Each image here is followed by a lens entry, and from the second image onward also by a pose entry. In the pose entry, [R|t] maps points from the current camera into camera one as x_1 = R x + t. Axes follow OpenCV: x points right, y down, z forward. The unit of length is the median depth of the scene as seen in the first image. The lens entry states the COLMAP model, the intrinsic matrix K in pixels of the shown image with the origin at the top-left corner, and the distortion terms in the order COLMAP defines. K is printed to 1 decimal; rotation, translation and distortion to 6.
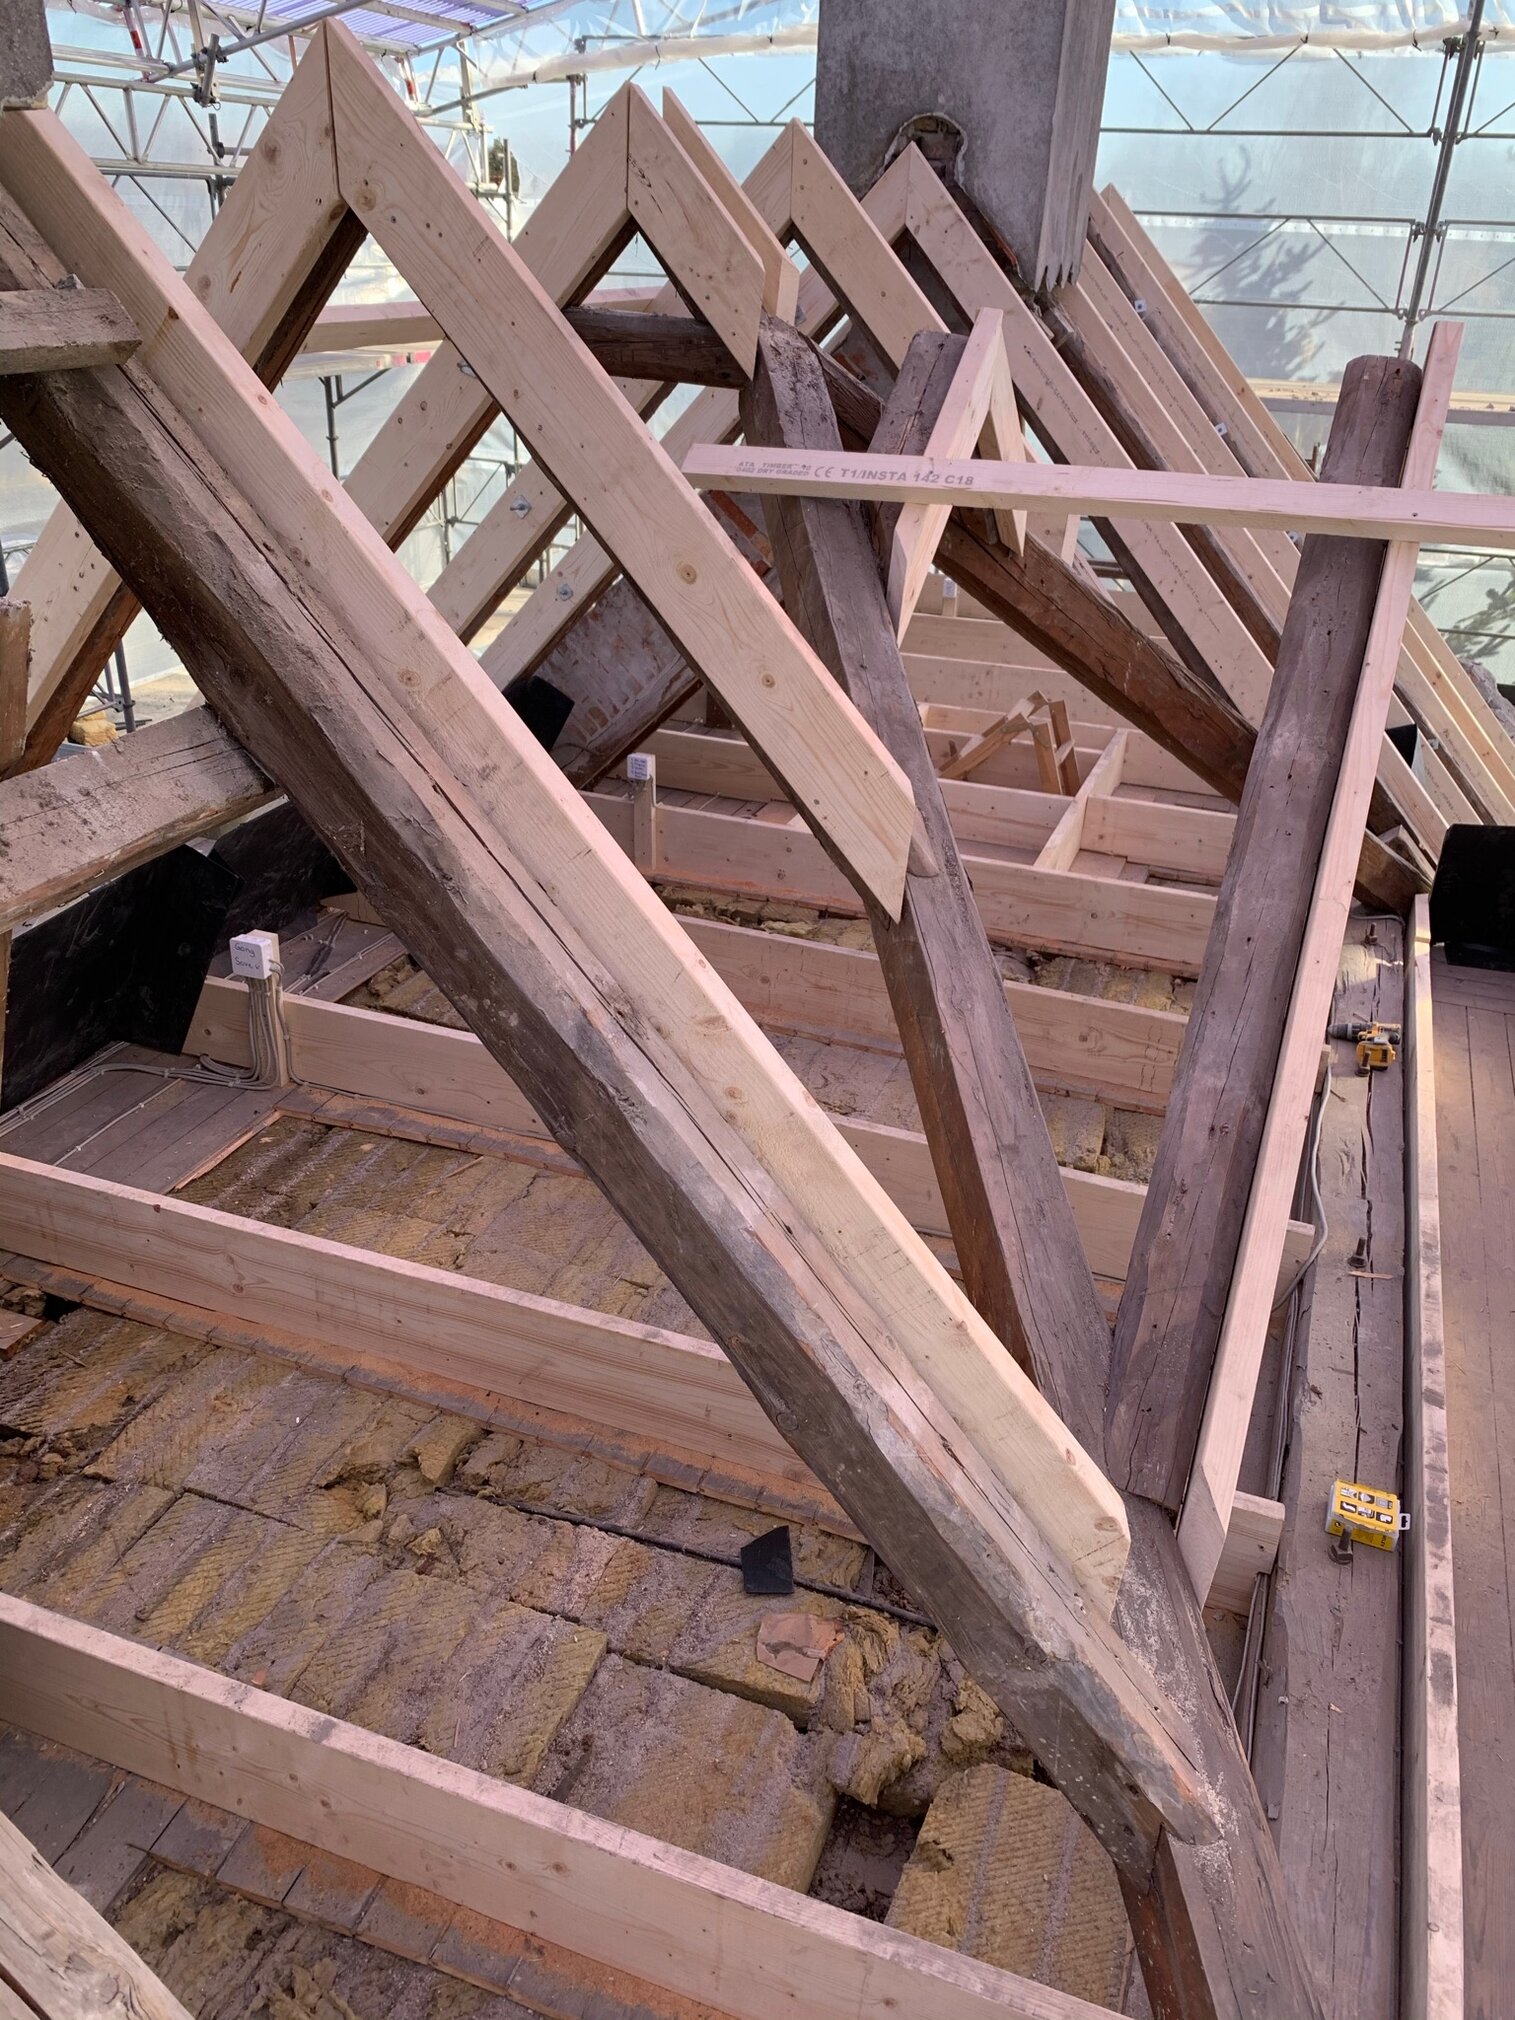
lens RADIAL K [[1565.2, 0, 757.5], [0, 1565.2, 1010.0], [0, 0, 1]] dist [-0.009302, -0.005705]
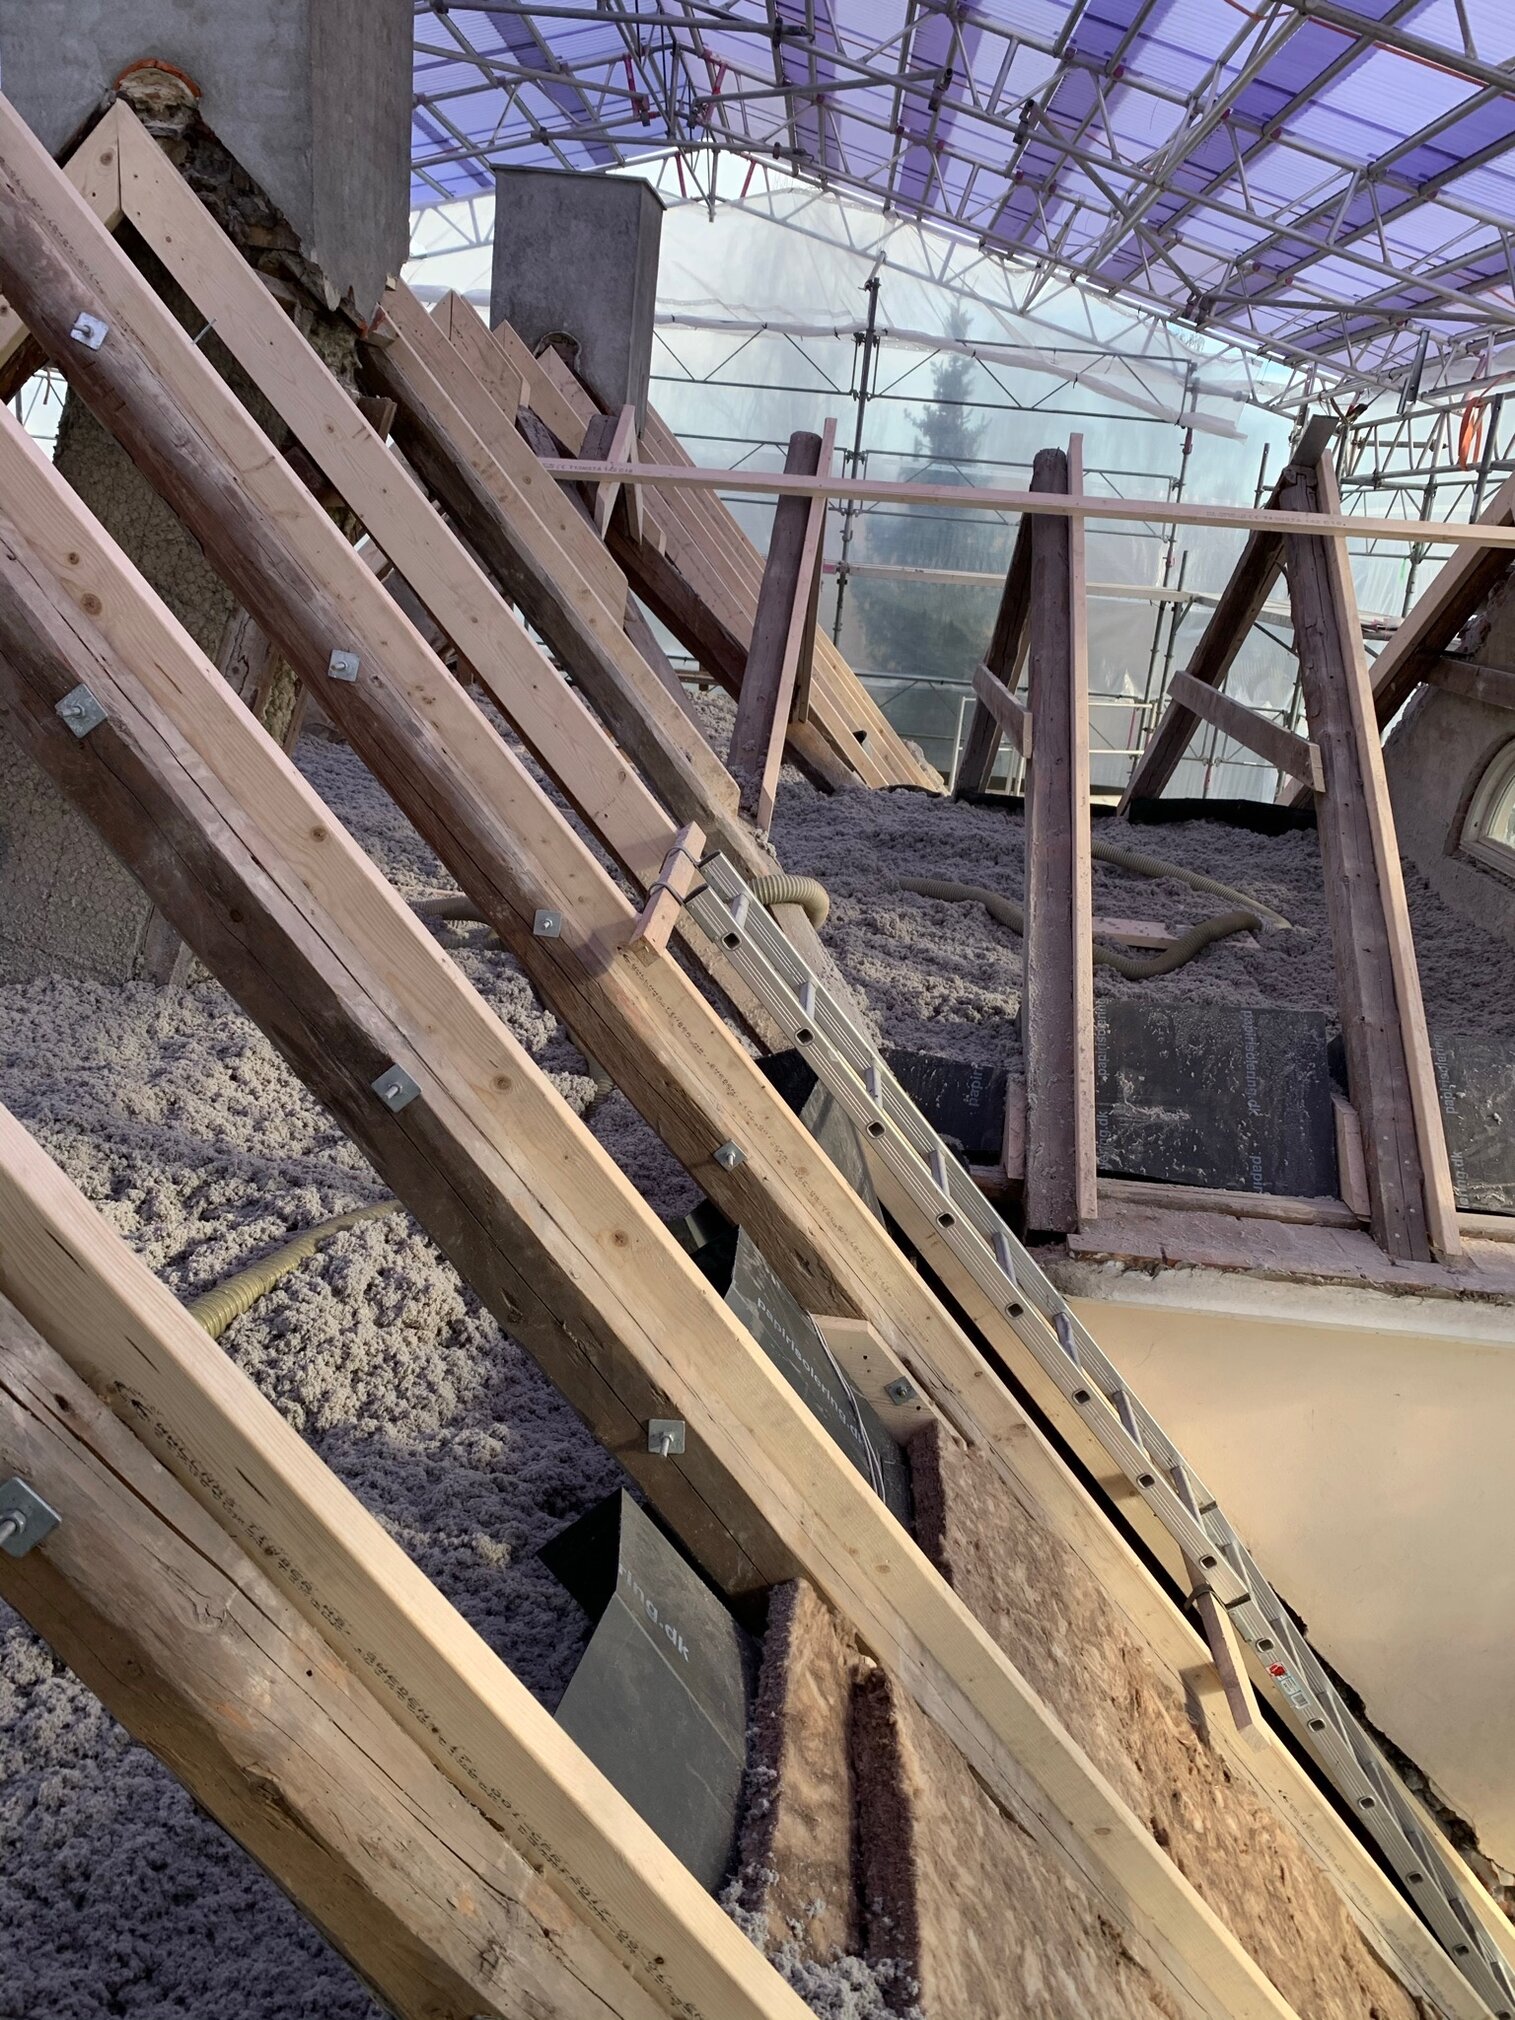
lens RADIAL K [[1565.2, 0, 757.5], [0, 1565.2, 1010.0], [0, 0, 1]] dist [-0.009302, -0.005705]
pose [[0.956683, -0.040433, 0.288310, -0.209129], [0.081789, 0.987753, -0.132872, 0.419683], [-0.279406, 0.150697, 0.948273, -0.596722]]
